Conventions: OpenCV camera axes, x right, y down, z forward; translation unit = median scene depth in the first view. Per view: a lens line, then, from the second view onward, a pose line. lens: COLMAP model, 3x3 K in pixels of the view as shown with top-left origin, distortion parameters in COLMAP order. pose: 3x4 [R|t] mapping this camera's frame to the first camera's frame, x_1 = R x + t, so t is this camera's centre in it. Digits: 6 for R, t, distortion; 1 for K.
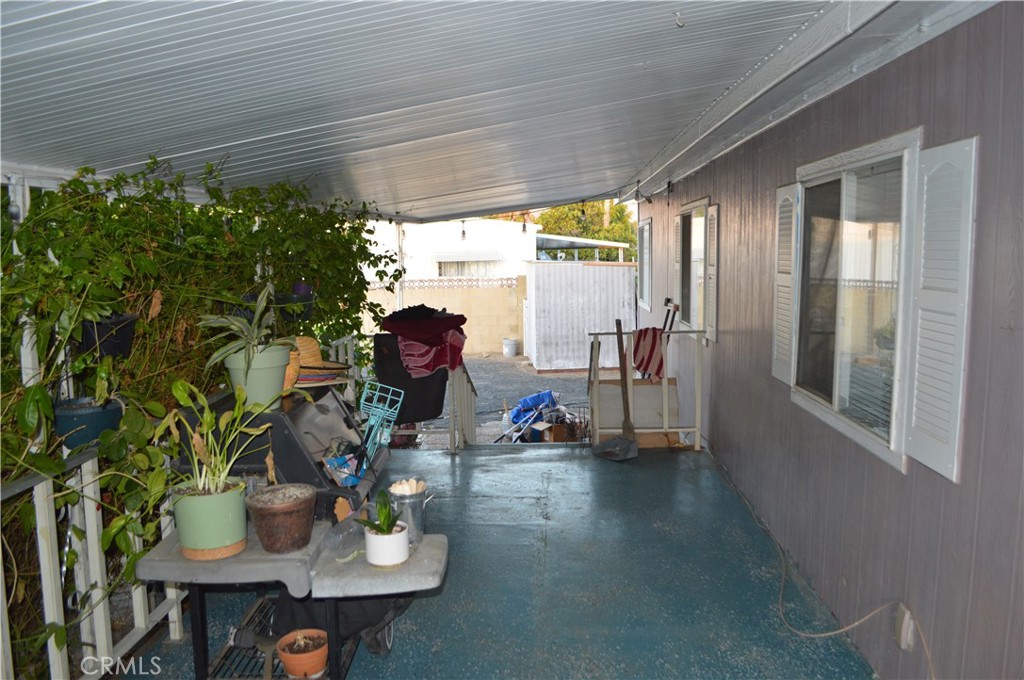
lens RADIAL K [[818.0, 0, 524.3], [0, 818.0, 342.9], [0, 0, 1]] dist [-0.080454, 0.014004]
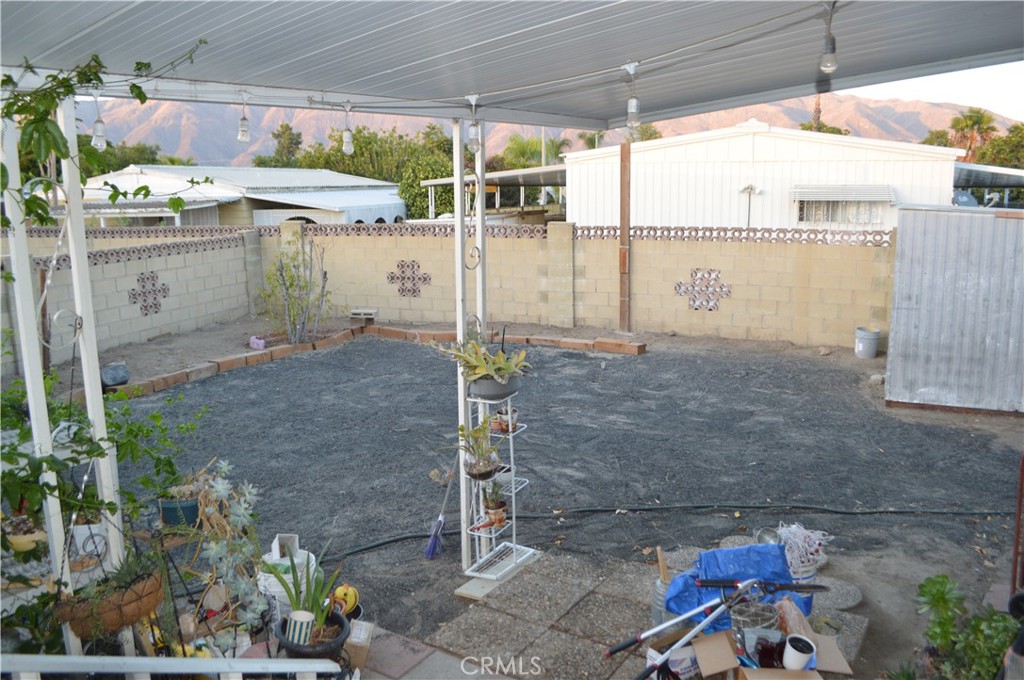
lens RADIAL K [[818.0, 0, 524.3], [0, 818.0, 342.9], [0, 0, 1]] dist [-0.080454, 0.014004]
pose [[0.863753, 0.106466, -0.492541, 0.069812], [-0.066051, 0.992913, 0.098795, -0.044661], [0.499568, -0.052802, 0.864664, 0.394157]]
